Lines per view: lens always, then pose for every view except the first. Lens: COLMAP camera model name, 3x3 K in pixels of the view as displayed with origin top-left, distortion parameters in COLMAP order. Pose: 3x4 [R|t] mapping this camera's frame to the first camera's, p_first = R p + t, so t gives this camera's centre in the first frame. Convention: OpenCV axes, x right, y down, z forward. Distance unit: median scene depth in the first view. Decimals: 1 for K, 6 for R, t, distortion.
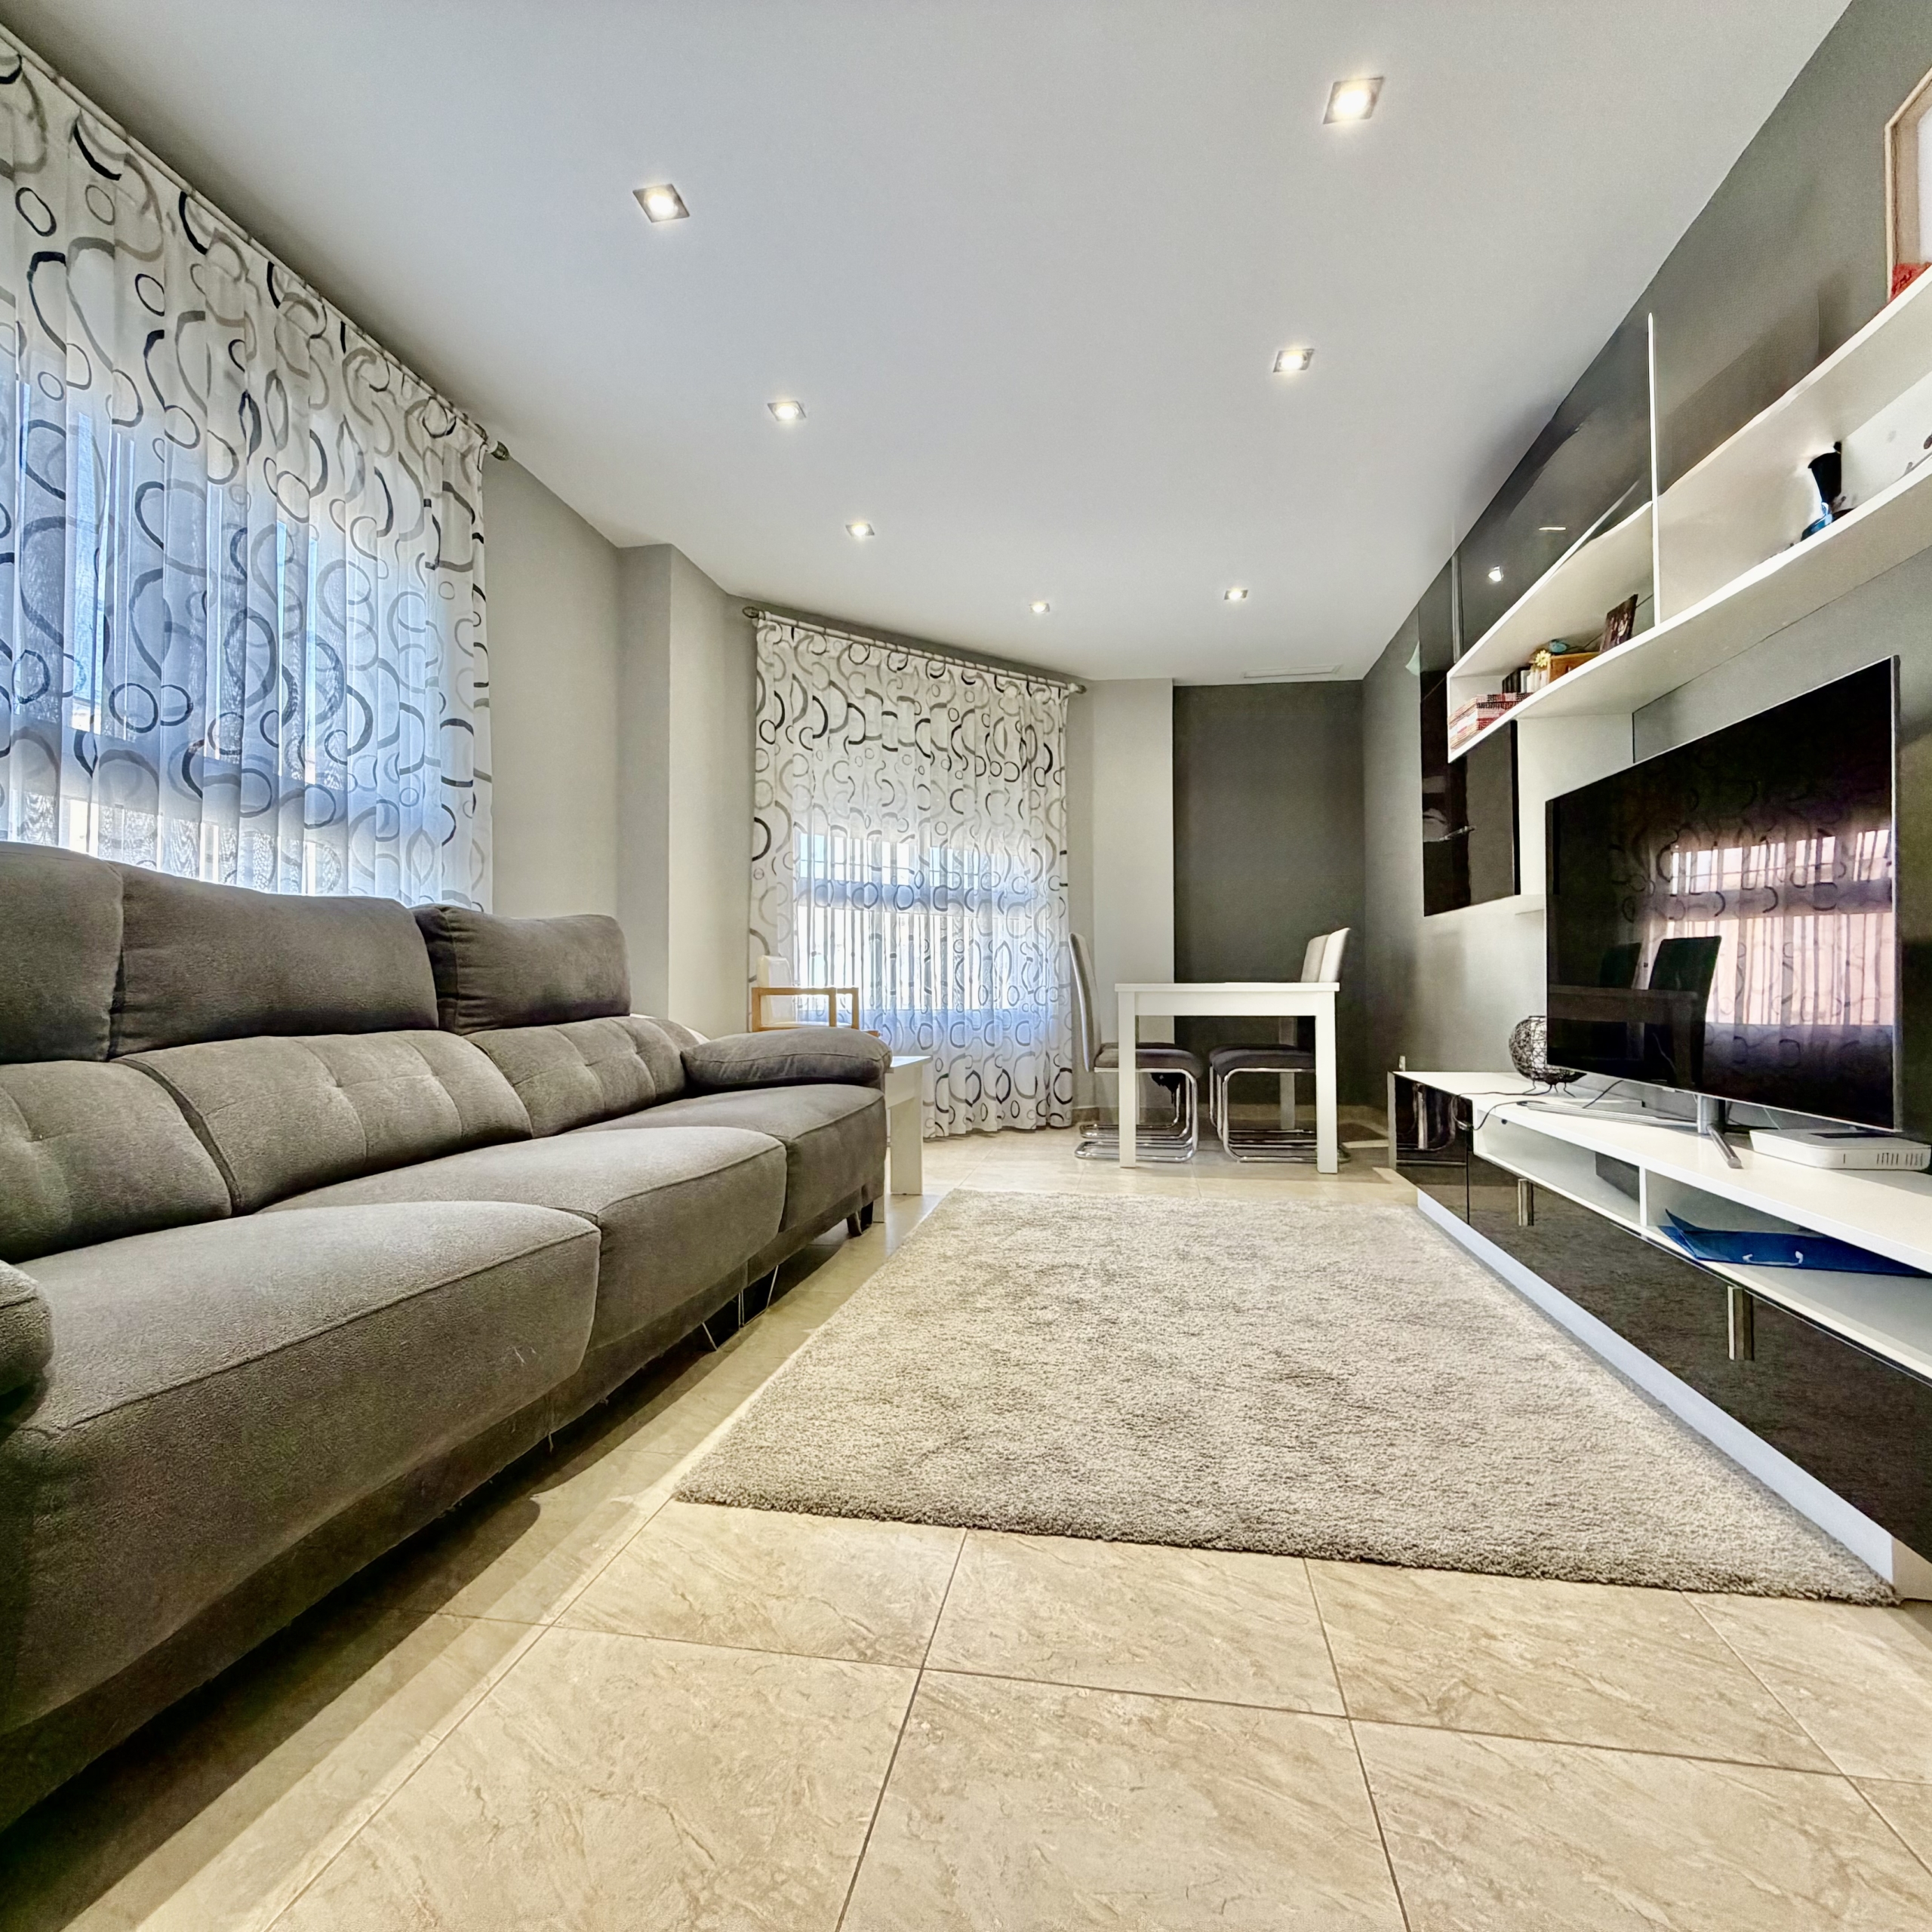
lens RADIAL K [[1029.0, 0, 964.0], [0, 1029.0, 969.5], [0, 0, 1]] dist [-0.000097, 0.001380]
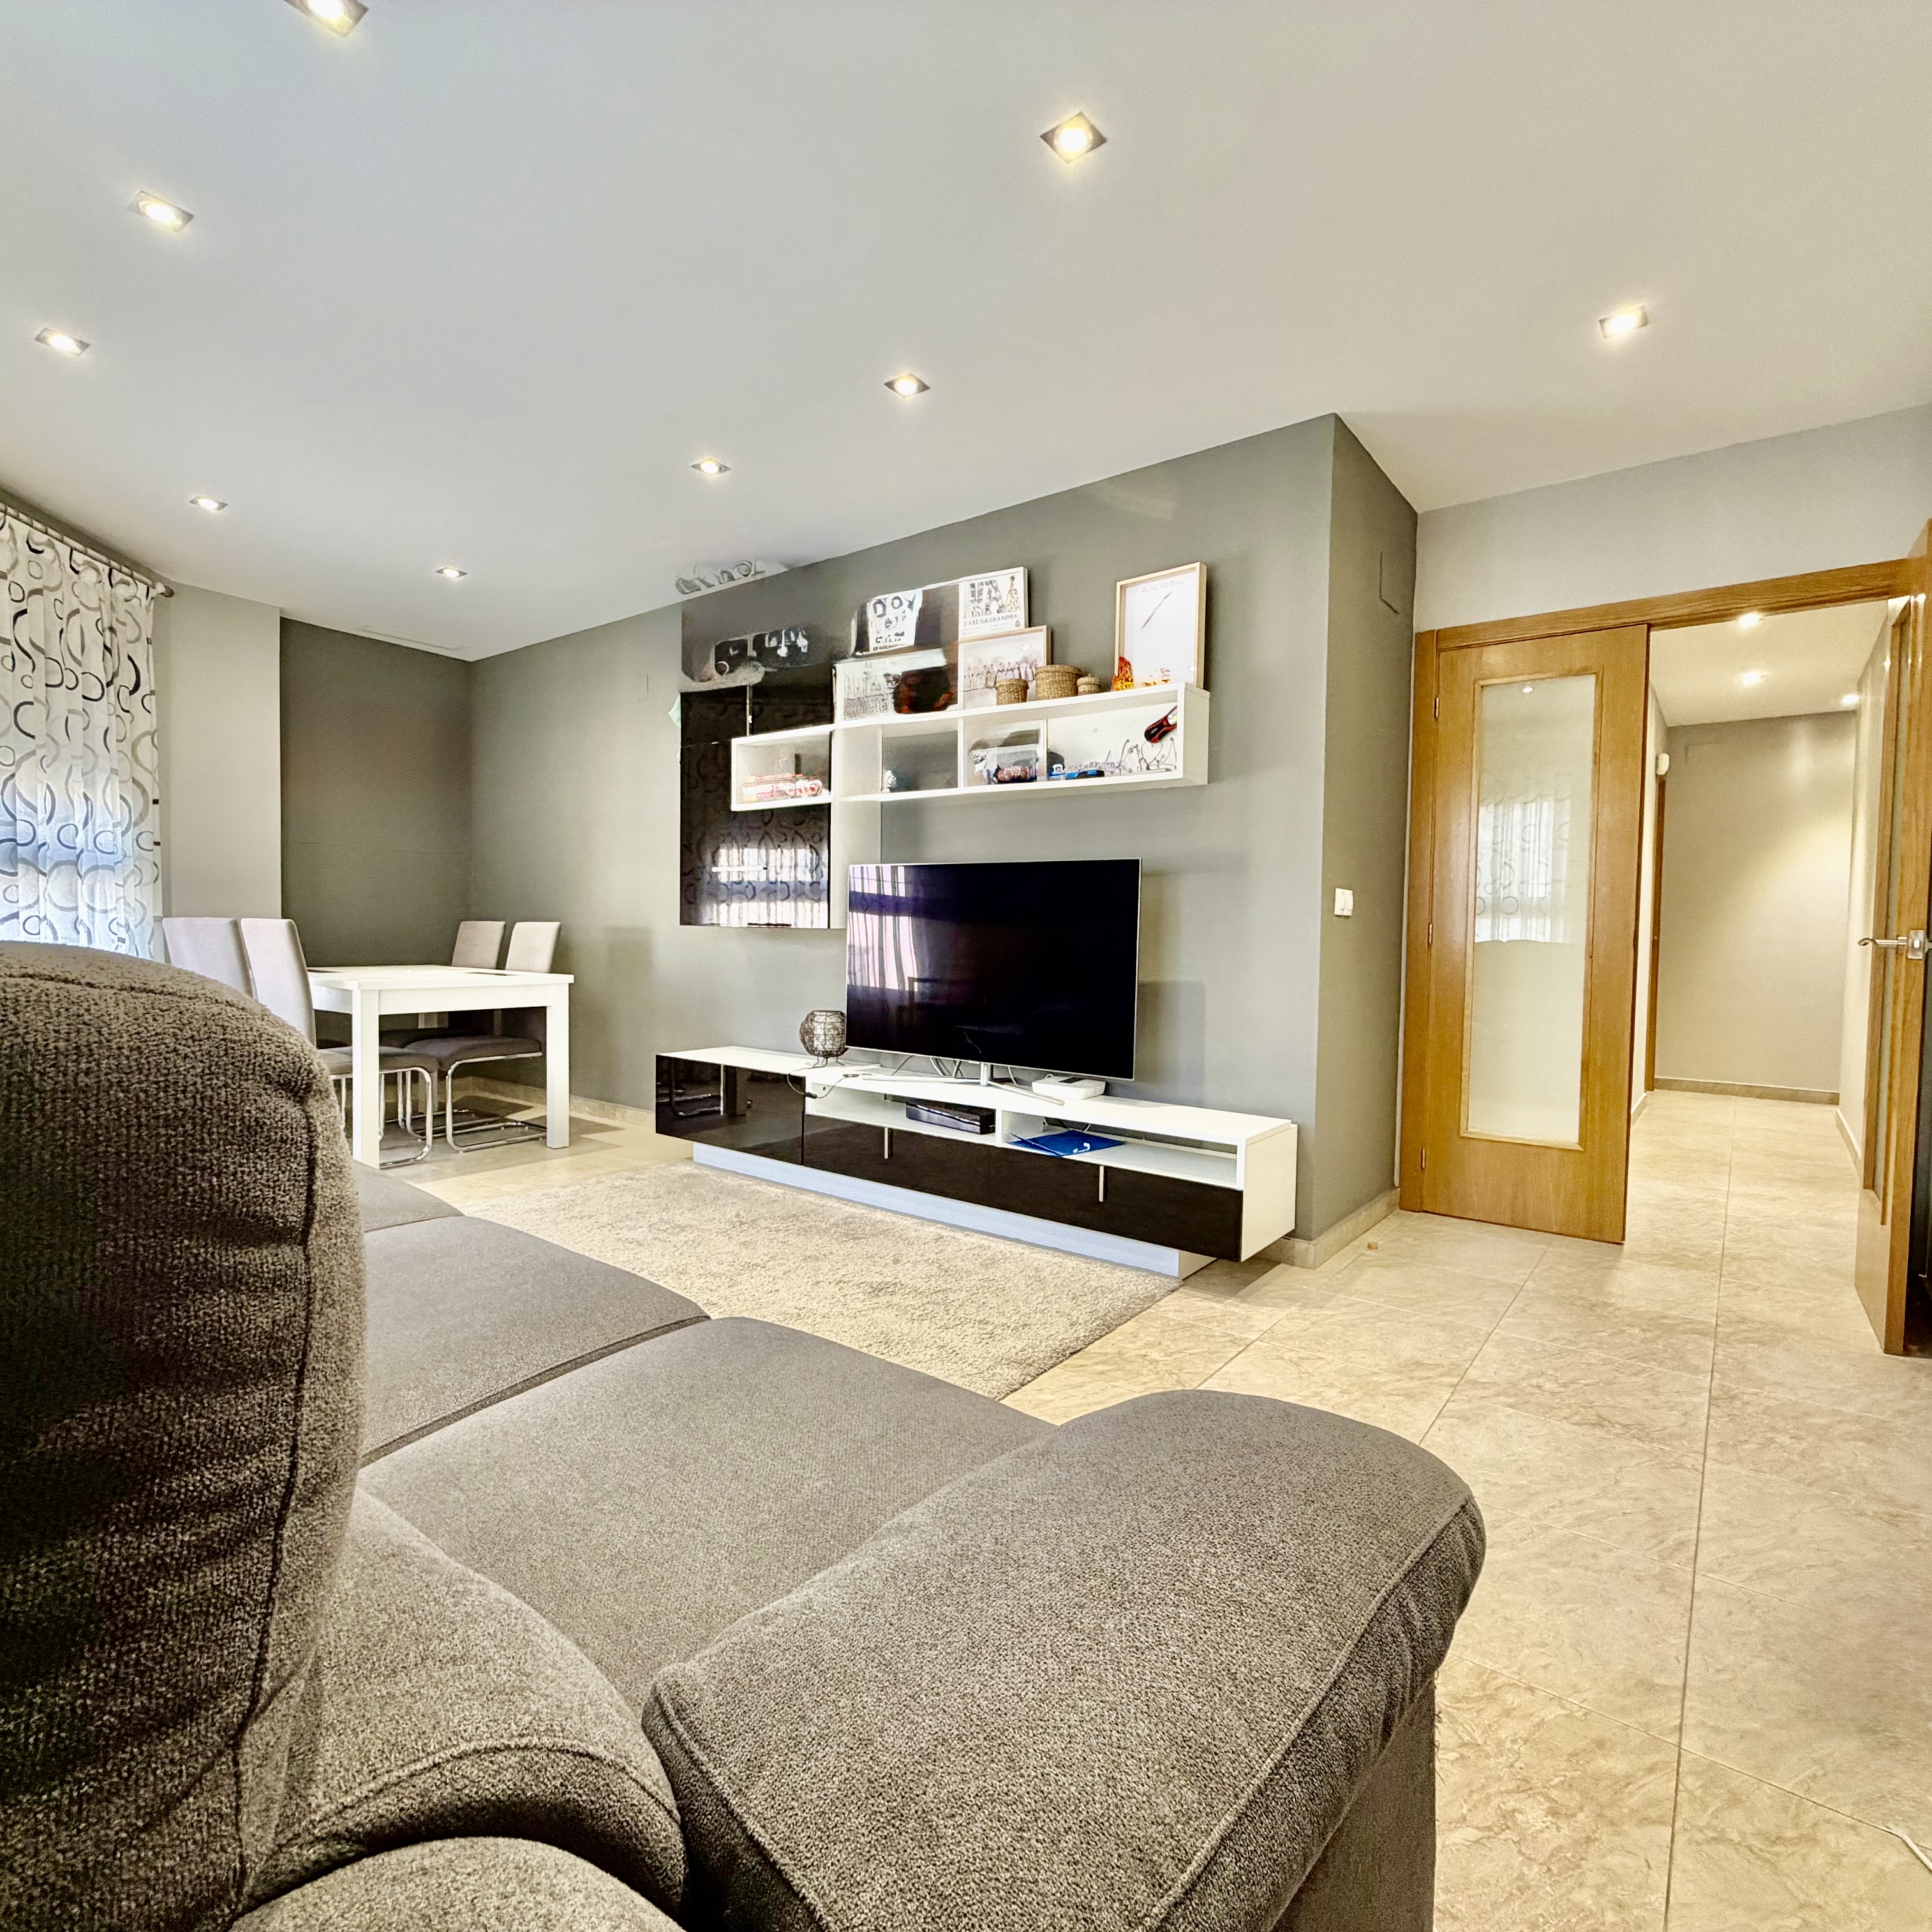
lens RADIAL K [[1029.0, 0, 963.3], [0, 1029.0, 968.7], [0, 0, 1]] dist [-0.000097, 0.001380]
pose [[0.460003, -0.025045, 0.887564, -0.405323], [-0.034623, 0.998336, 0.046115, -0.056708], [-0.887242, -0.051943, 0.458370, 0.117710]]
